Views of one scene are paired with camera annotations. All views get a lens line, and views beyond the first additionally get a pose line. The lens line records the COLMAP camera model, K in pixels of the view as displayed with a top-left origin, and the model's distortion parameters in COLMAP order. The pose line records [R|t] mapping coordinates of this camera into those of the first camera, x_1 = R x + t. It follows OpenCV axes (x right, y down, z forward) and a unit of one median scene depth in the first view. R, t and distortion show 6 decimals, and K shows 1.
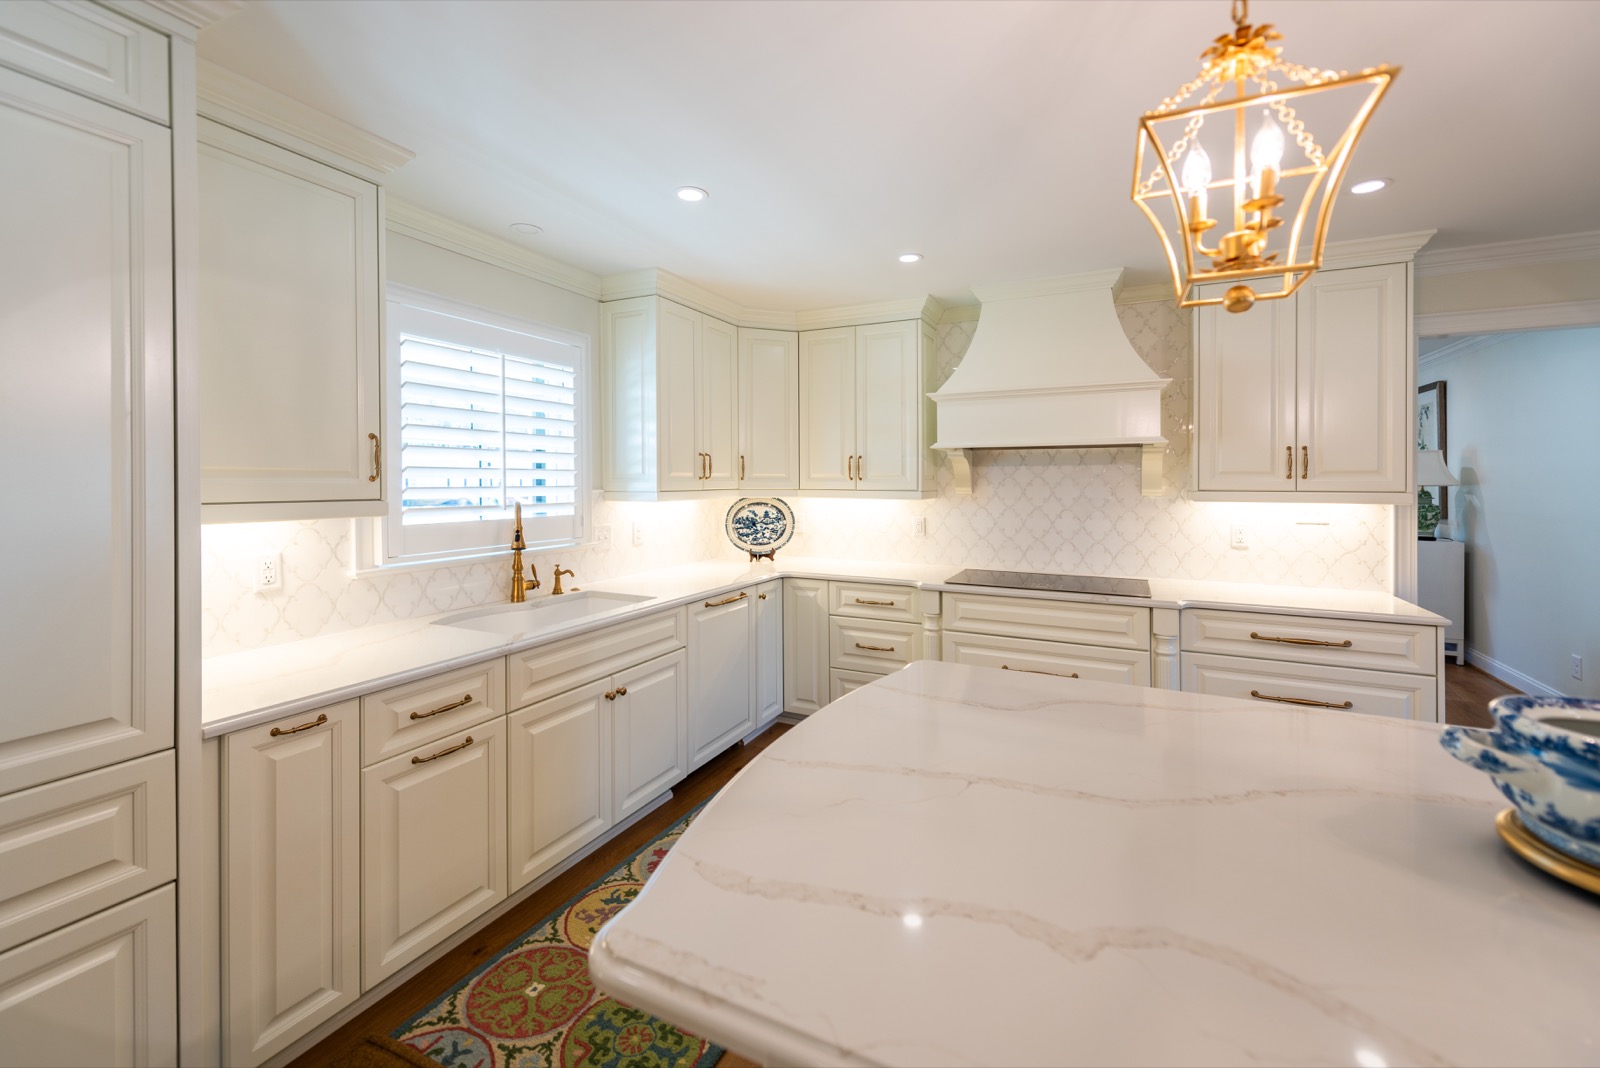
lens RADIAL K [[691.7, 0, 777.2], [0, 691.7, 478.5], [0, 0, 1]] dist [0.002802, -0.000068]
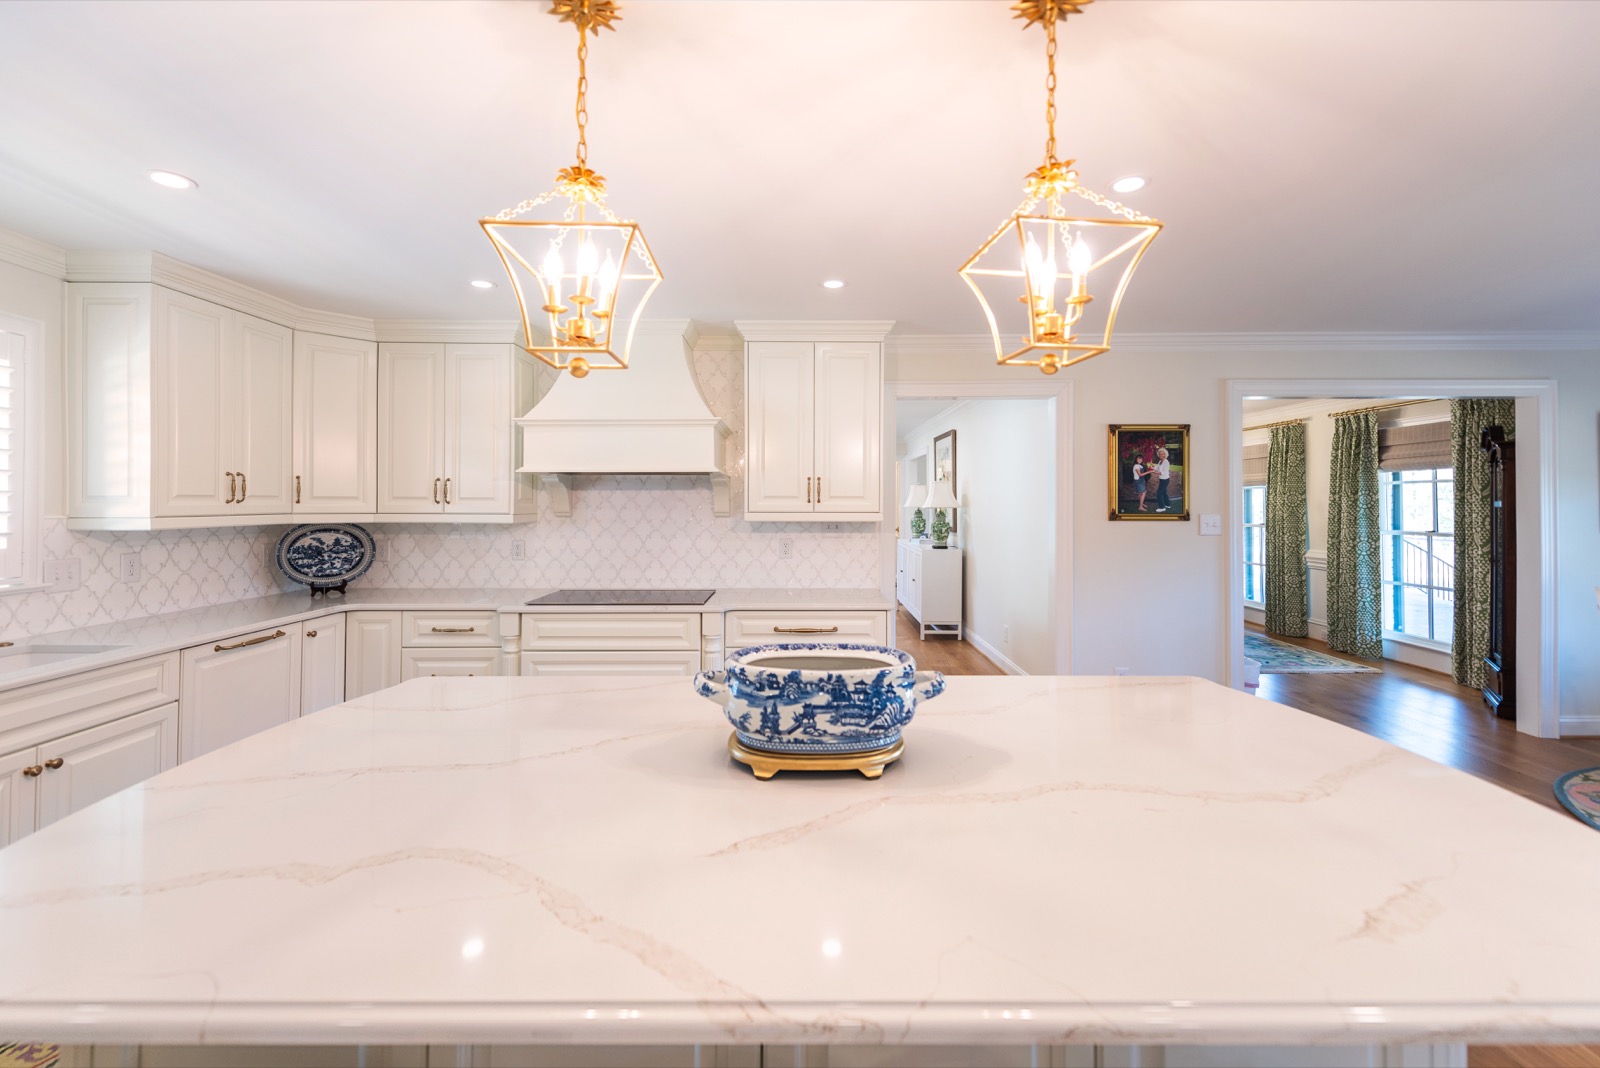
lens RADIAL K [[710.2, 0, 841.7], [0, 710.2, 483.2], [0, 0, 1]] dist [0.002928, -0.001074]
pose [[0.882956, 0.012857, 0.469279, 0.150560], [-0.000422, 0.999646, -0.026593, 0.000020], [-0.469455, 0.023283, 0.882649, -0.138521]]
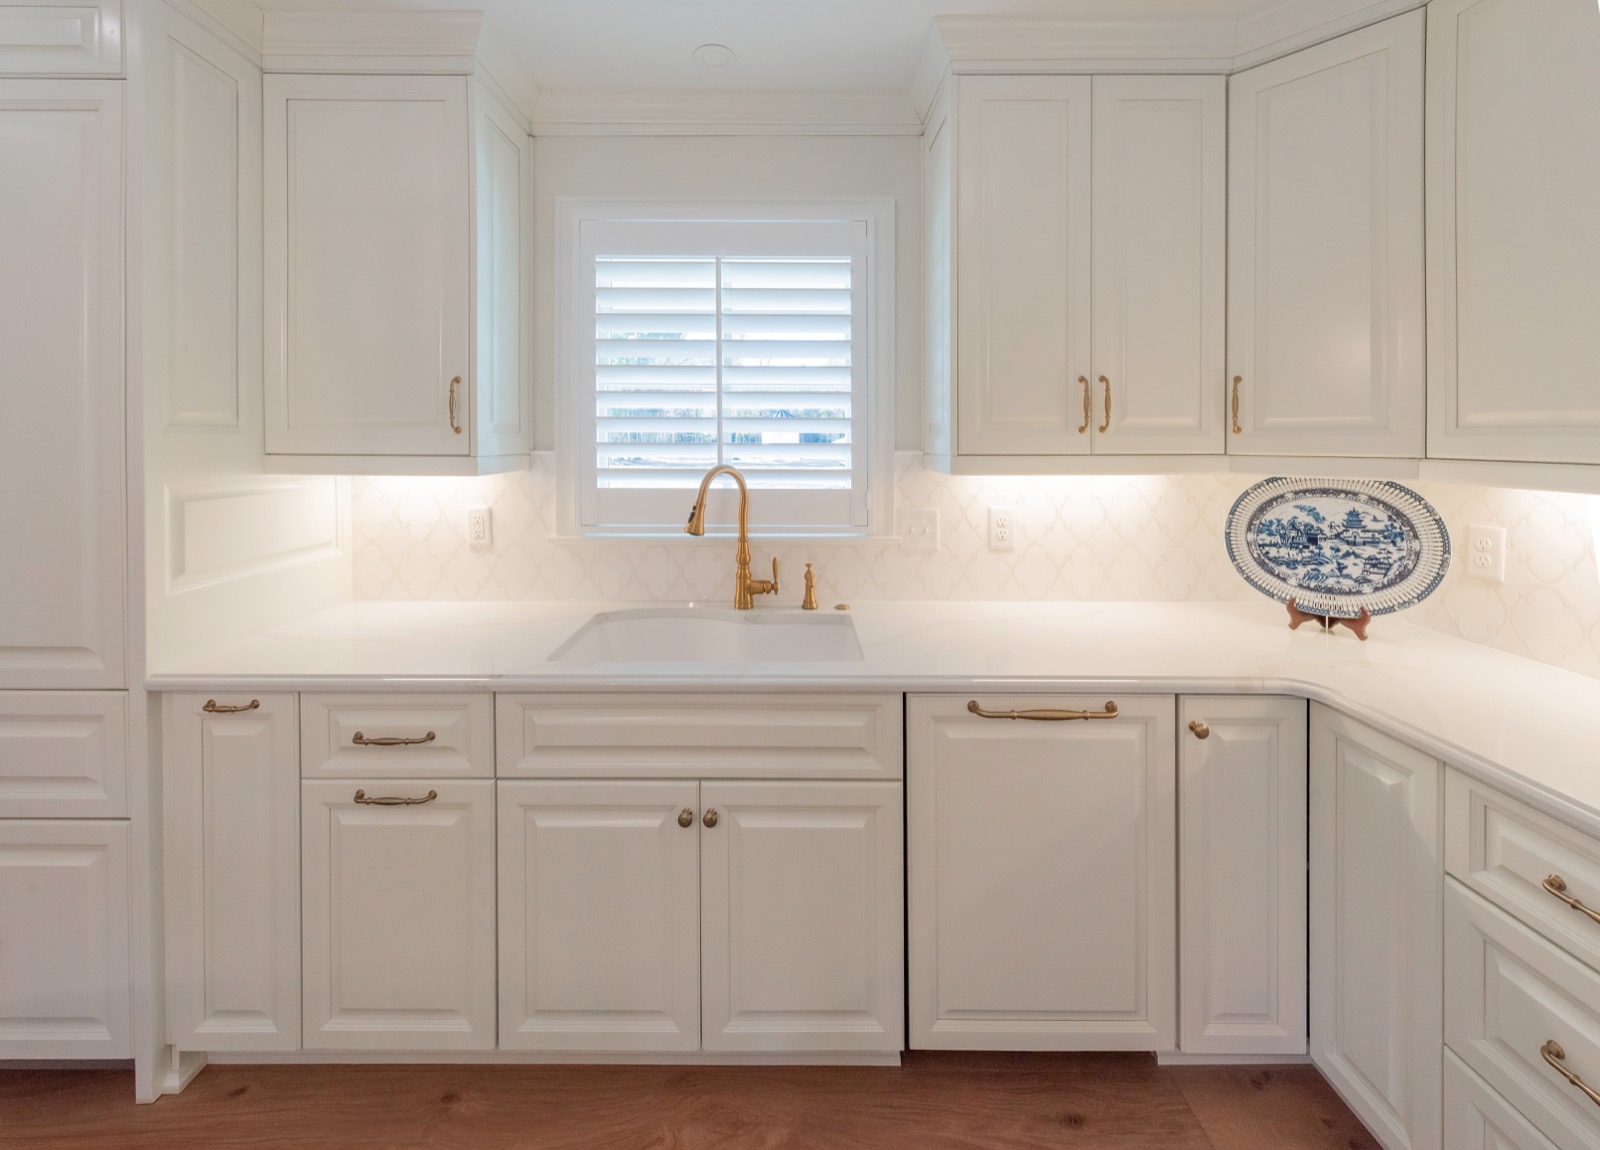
lens RADIAL K [[661.2, 0, 798.4], [0, 661.2, 446.0], [0, 0, 1]] dist [0.002259, 0.000132]
pose [[0.465325, 0.007398, -0.885109, 0.205836], [-0.000955, 0.999969, 0.007856, 0.007608], [0.885139, -0.002811, 0.465317, 0.632818]]
